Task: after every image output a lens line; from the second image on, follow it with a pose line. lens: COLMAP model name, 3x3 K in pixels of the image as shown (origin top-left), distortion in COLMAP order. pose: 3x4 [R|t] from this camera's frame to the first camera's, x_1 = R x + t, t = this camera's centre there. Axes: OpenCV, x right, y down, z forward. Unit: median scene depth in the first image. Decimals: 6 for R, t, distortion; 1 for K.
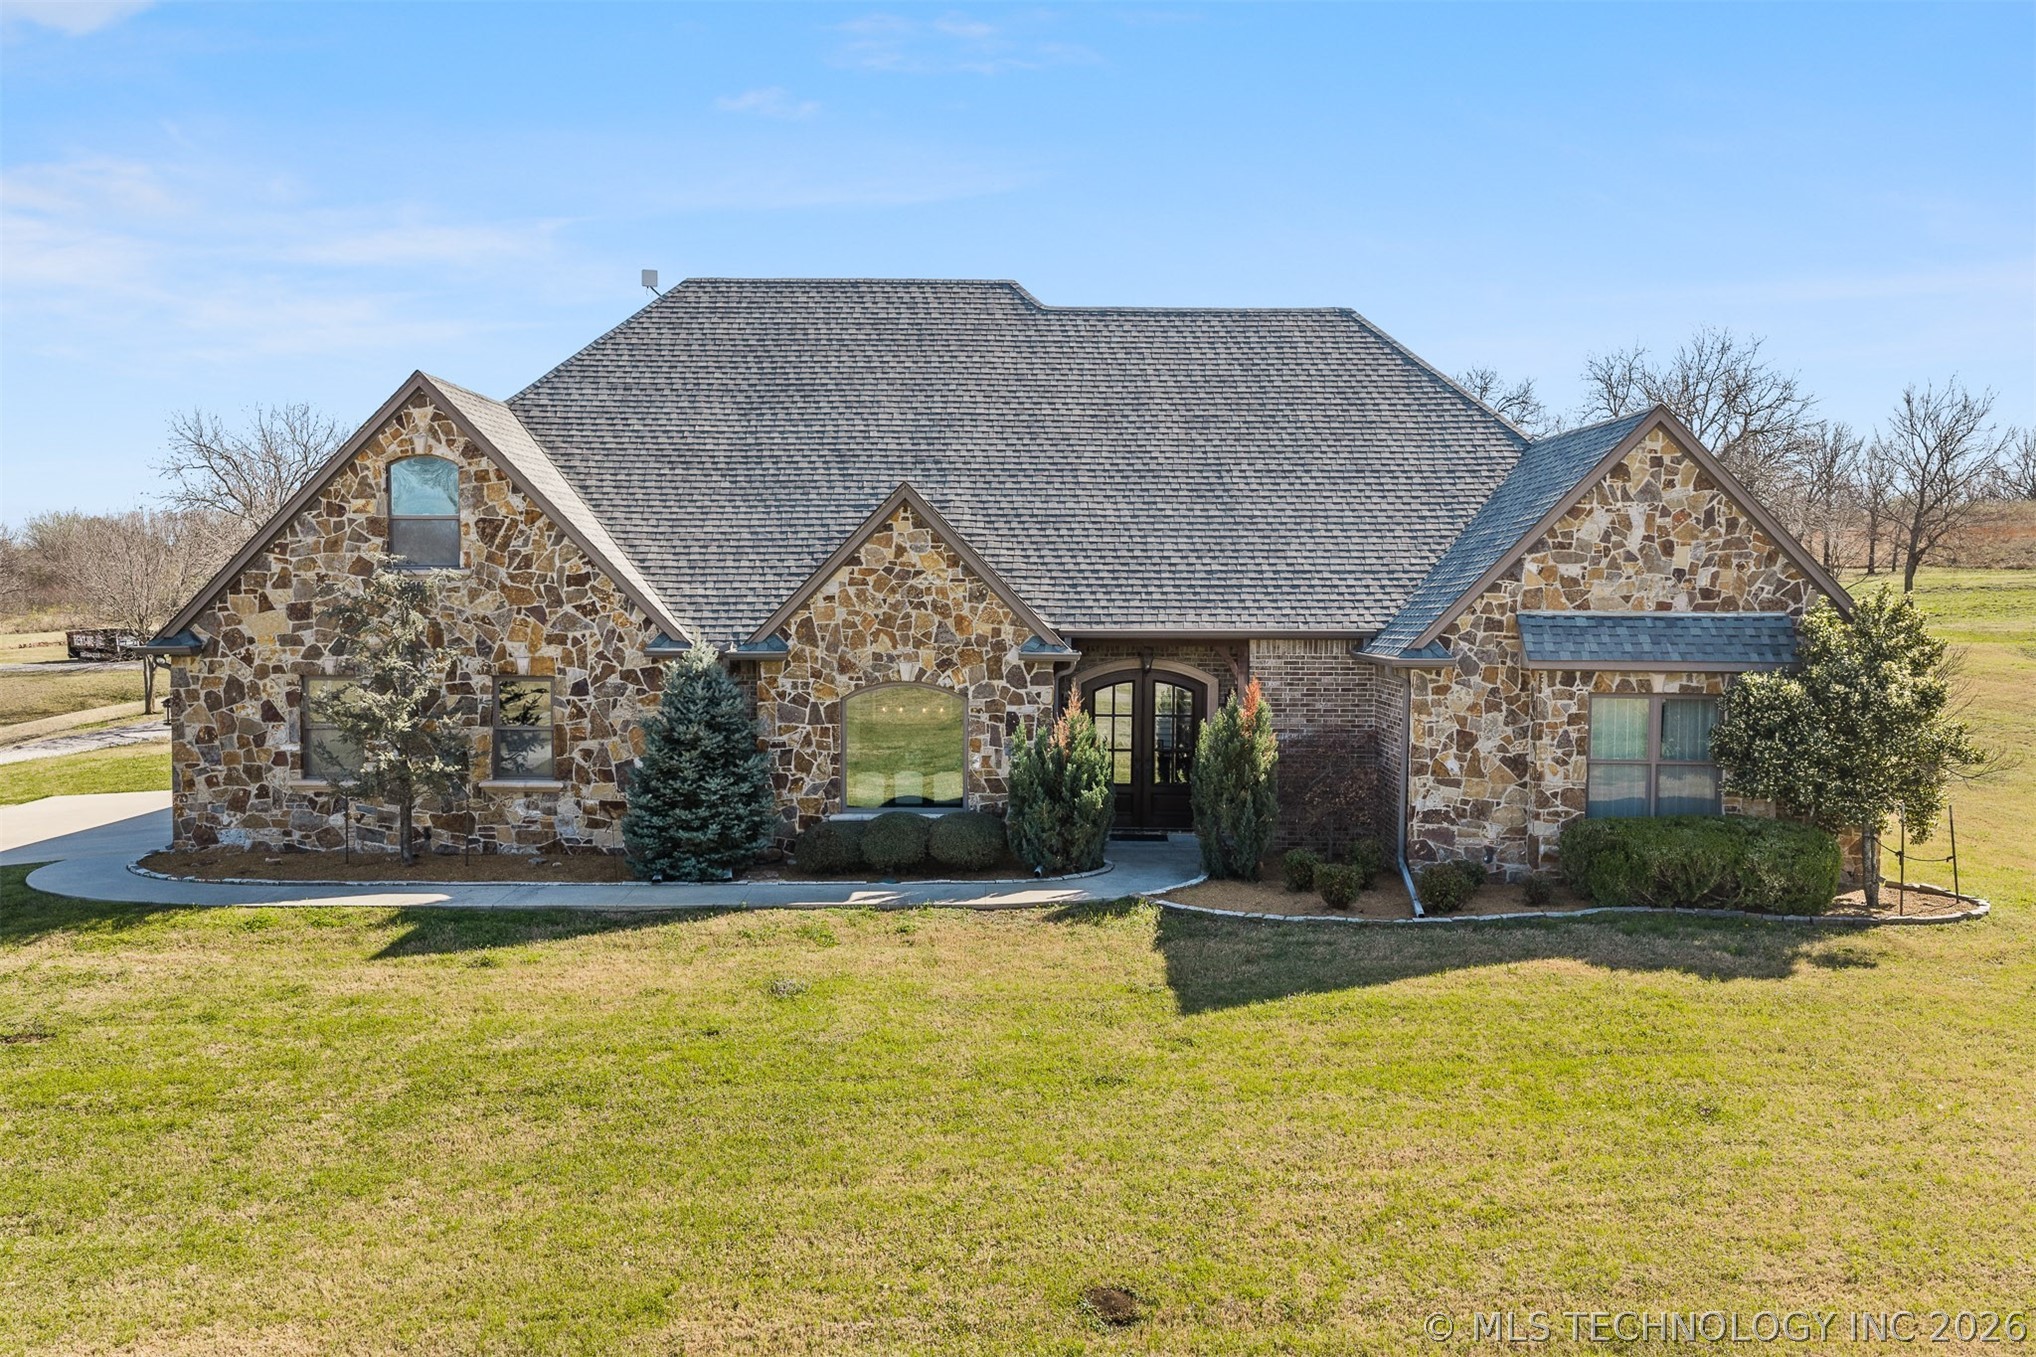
lens RADIAL K [[1688.9, 0, 1023.2], [0, 1688.9, 682.2], [0, 0, 1]] dist [0.038573, -0.096709]
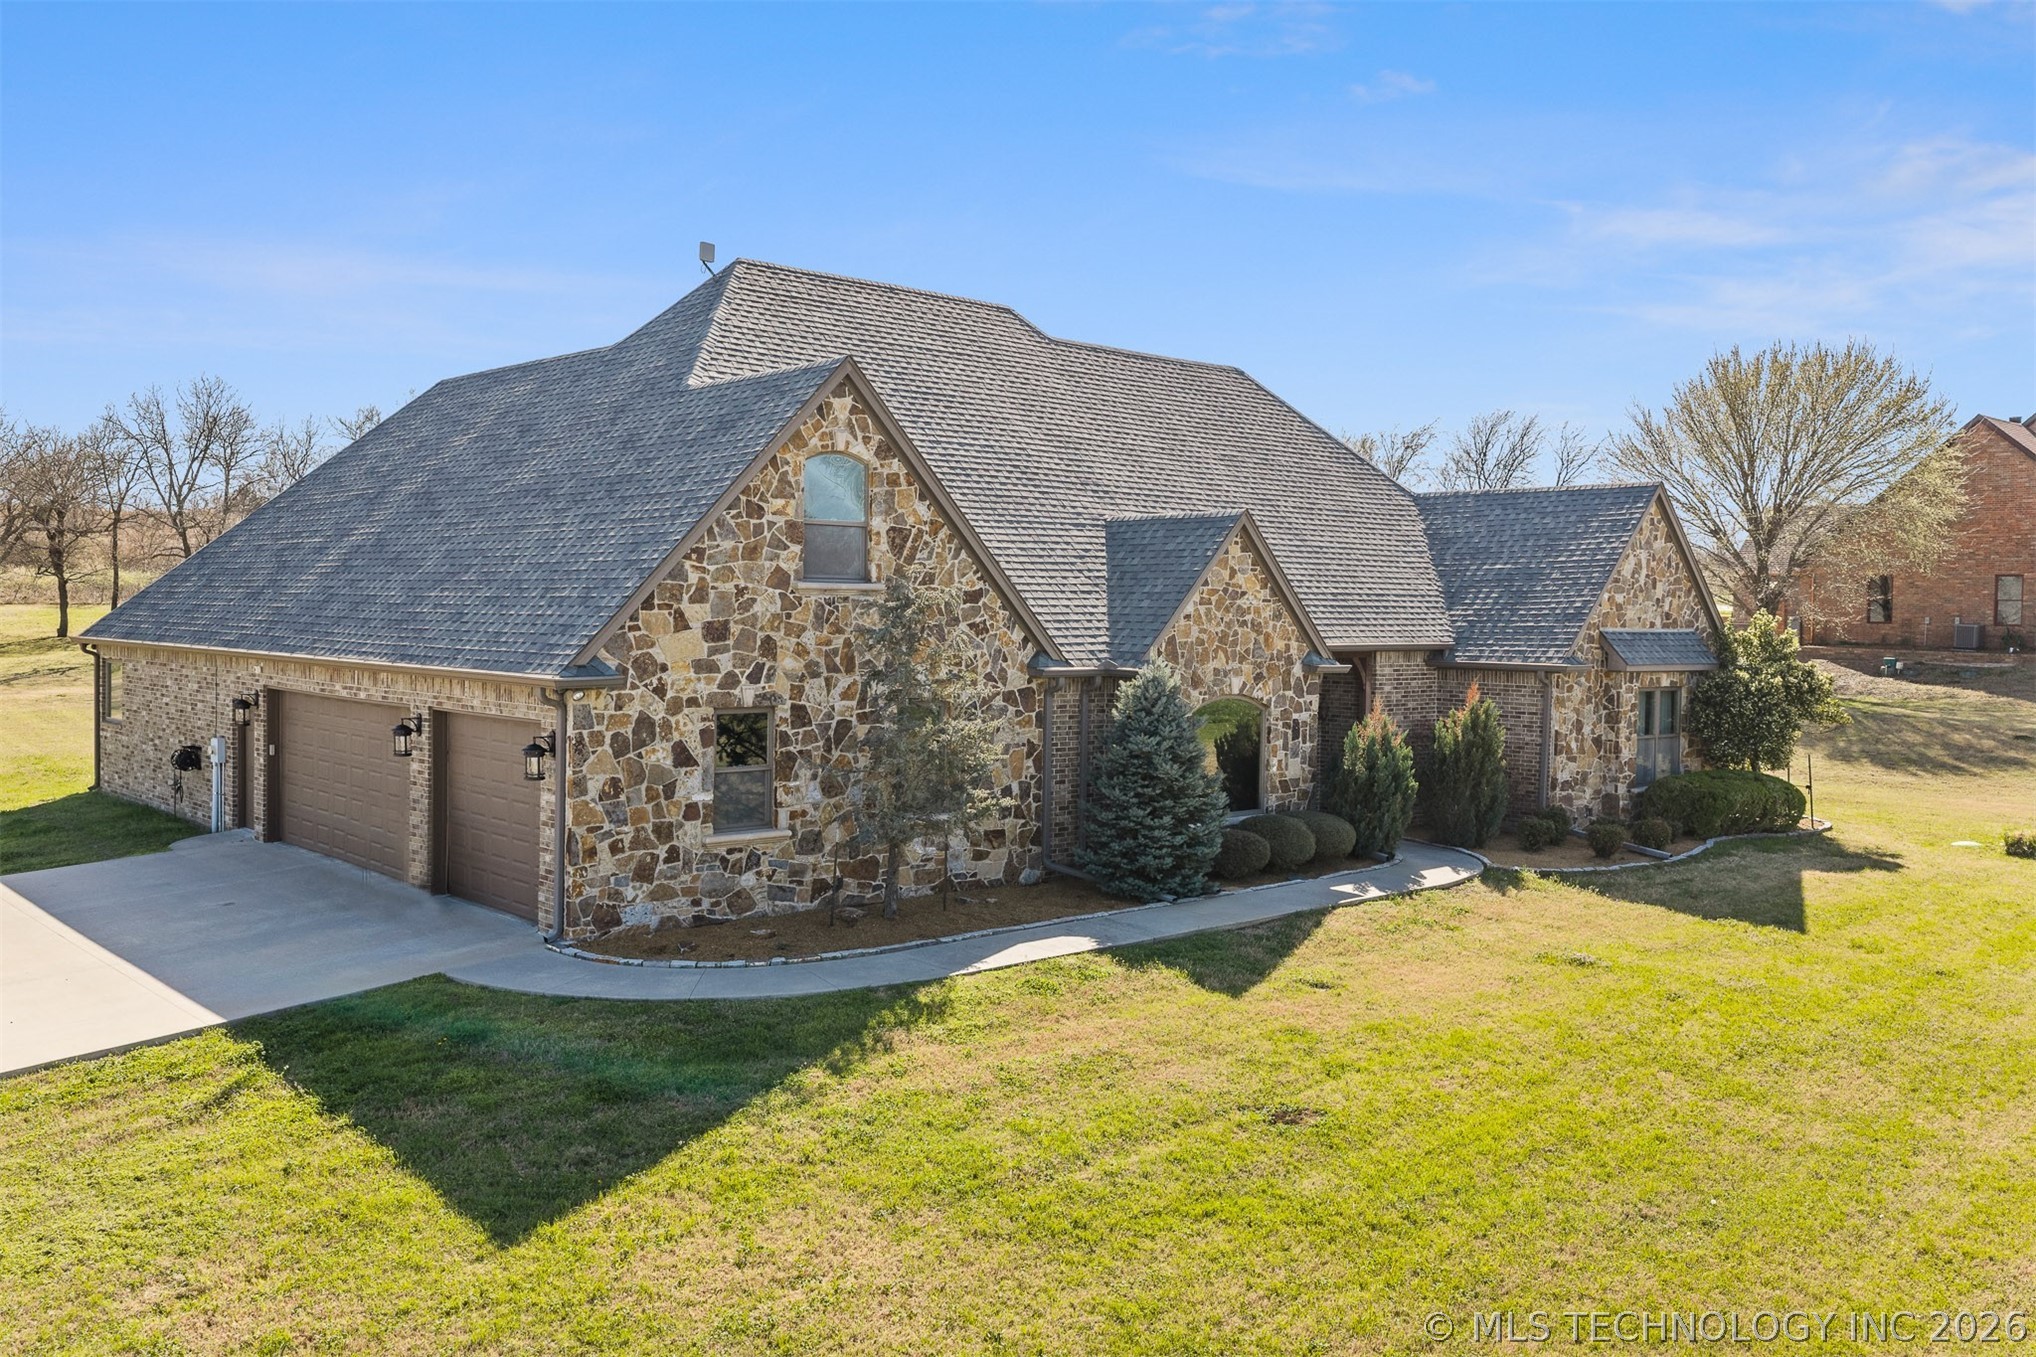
lens RADIAL K [[1688.9, 0, 1023.2], [0, 1688.9, 682.2], [0, 0, 1]] dist [0.038573, -0.096709]
pose [[0.736514, -0.023776, 0.676004, -0.877321], [0.025422, 0.999649, 0.007462, -0.019352], [-0.675944, 0.011690, 0.736860, 0.294352]]
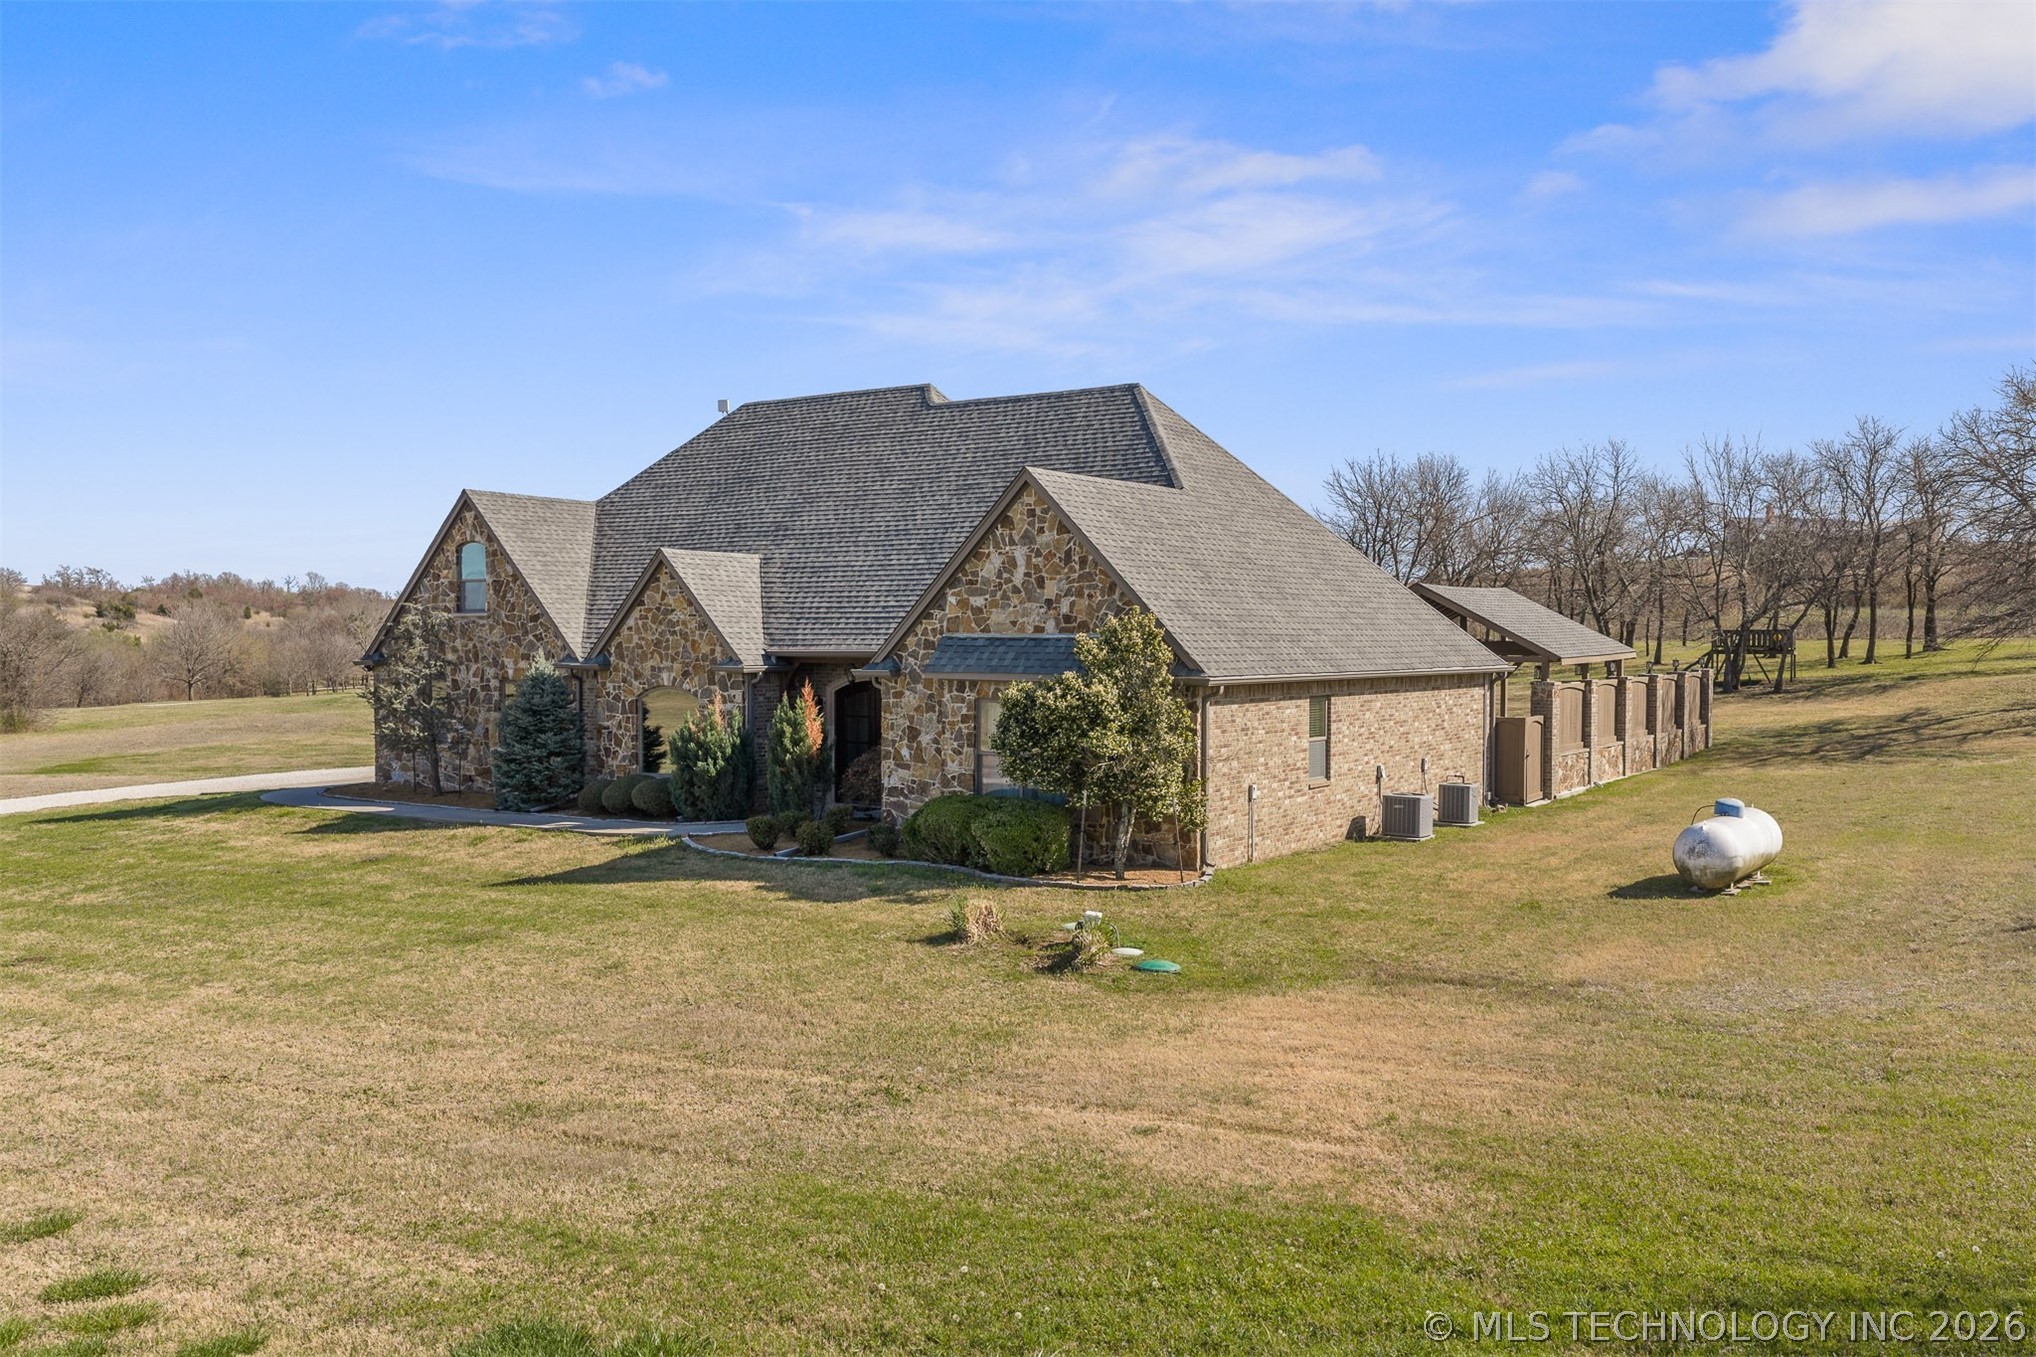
lens RADIAL K [[1688.9, 0, 1023.2], [0, 1688.9, 682.2], [0, 0, 1]] dist [0.038573, -0.096709]
pose [[0.824107, 0.010005, -0.566346, 0.980766], [-0.025384, 0.999492, -0.019280, 0.016271], [0.565866, 0.030265, 0.823942, -0.017240]]
